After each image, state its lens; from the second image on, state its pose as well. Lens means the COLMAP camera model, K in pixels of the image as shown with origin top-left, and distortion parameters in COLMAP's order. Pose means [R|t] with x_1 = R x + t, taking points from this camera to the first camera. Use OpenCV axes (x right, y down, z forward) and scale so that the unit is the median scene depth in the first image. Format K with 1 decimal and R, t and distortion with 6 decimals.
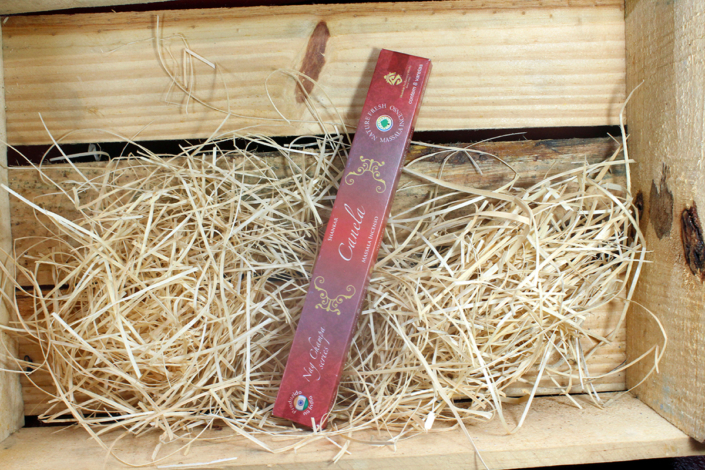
lens RADIAL K [[889.2, 0, 352.4], [0, 889.2, 225.6], [0, 0, 1]] dist [-0.038592, 0.000000]
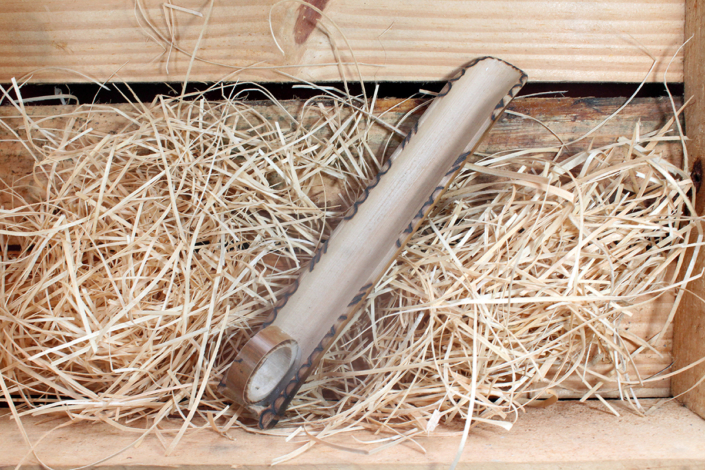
lens RADIAL K [[844.7, 0, 354.8], [0, 844.7, 231.5], [0, 0, 1]] dist [-0.046405, 0.000000]
pose [[0.998490, 0.038965, -0.038727, 0.033286], [-0.039156, 0.999224, -0.004182, 0.044289], [0.038534, 0.005692, 0.999241, 0.191646]]
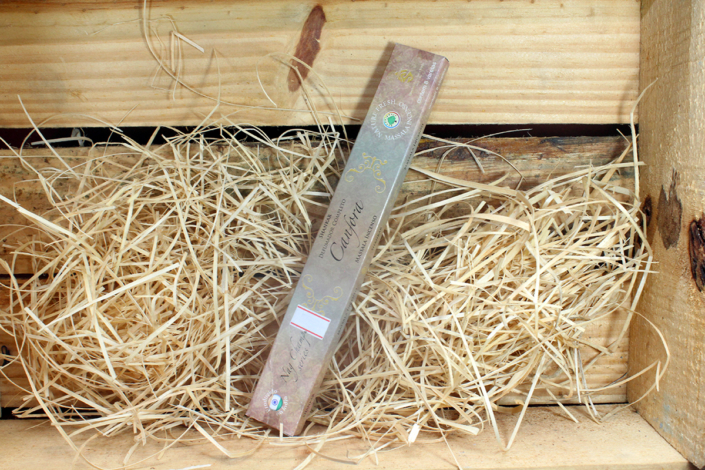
lens RADIAL K [[889.2, 0, 355.2], [0, 889.2, 227.6], [0, 0, 1]] dist [-0.038592, 0.000000]
pose [[0.999274, 0.030155, -0.023296, 0.034517], [-0.029269, 0.998867, 0.037520, -0.030451], [0.024401, -0.036810, 0.999024, 0.048674]]
